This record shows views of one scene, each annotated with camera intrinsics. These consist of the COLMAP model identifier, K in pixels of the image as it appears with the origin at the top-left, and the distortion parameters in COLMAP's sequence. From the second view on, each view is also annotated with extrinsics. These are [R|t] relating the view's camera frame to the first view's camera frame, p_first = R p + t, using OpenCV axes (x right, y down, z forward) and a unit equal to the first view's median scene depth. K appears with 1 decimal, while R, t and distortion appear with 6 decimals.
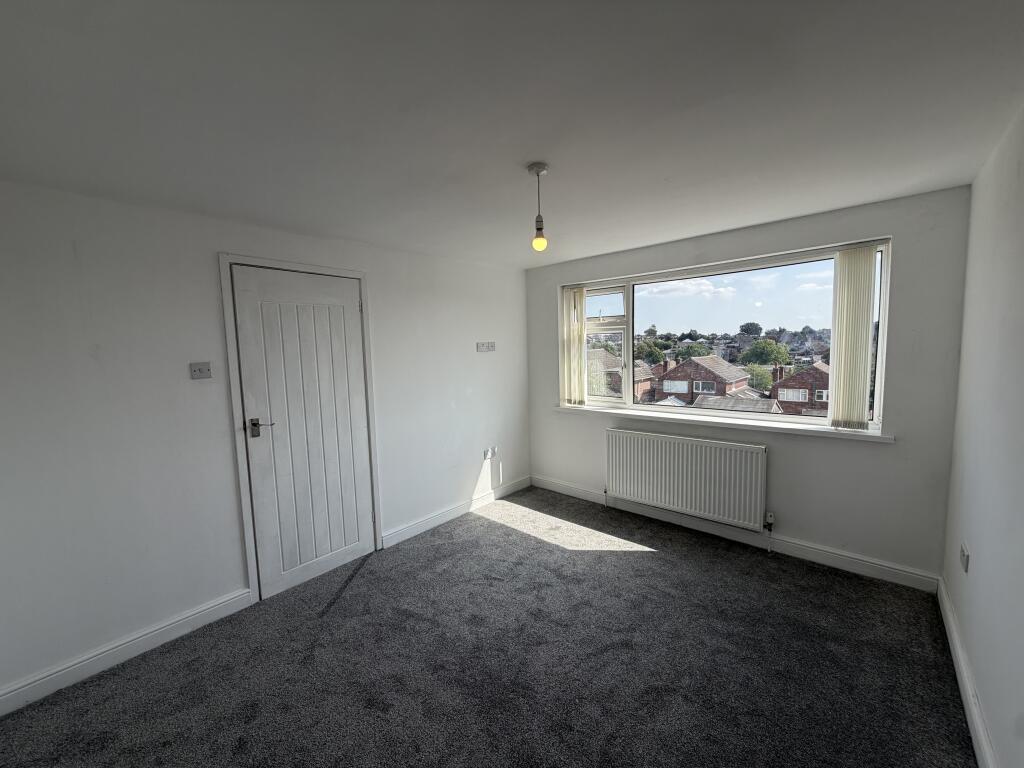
lens RADIAL K [[407.2, 0, 504.2], [0, 407.2, 383.8], [0, 0, 1]] dist [0.001098, -0.000181]
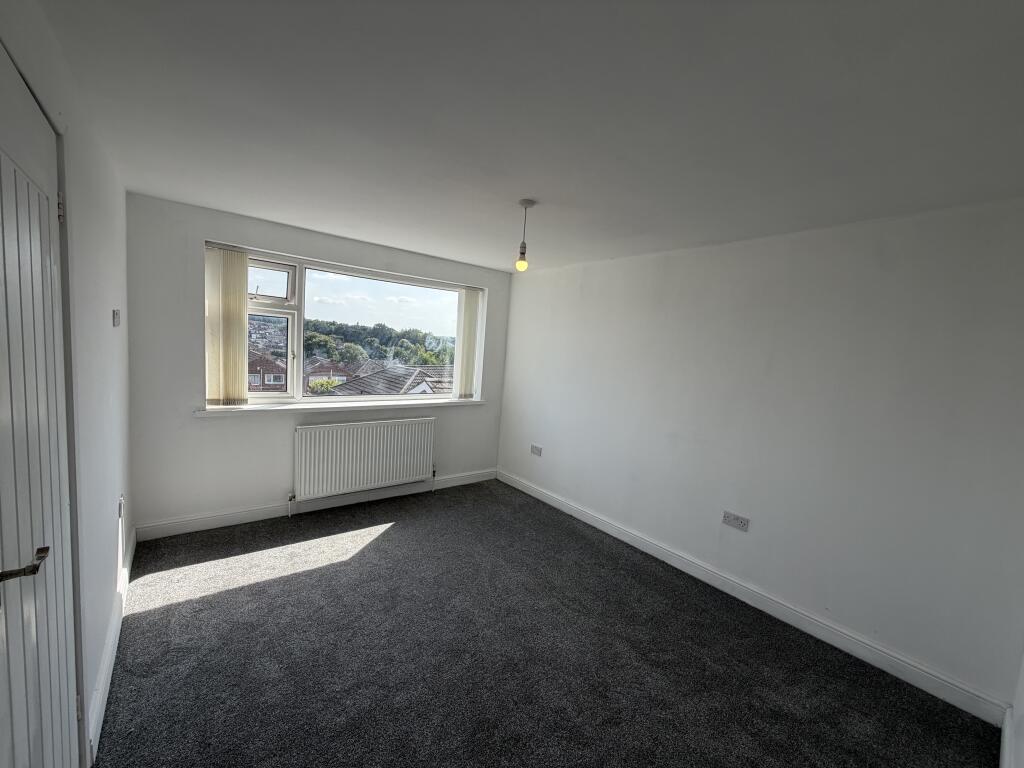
lens RADIAL K [[407.2, 0, 506.6], [0, 407.2, 384.8], [0, 0, 1]] dist [0.001098, -0.000181]
pose [[0.171760, -0.055507, 0.983574, -0.649595], [0.013297, 0.998451, 0.054024, -0.028132], [-0.985049, 0.003799, 0.172232, 0.487199]]
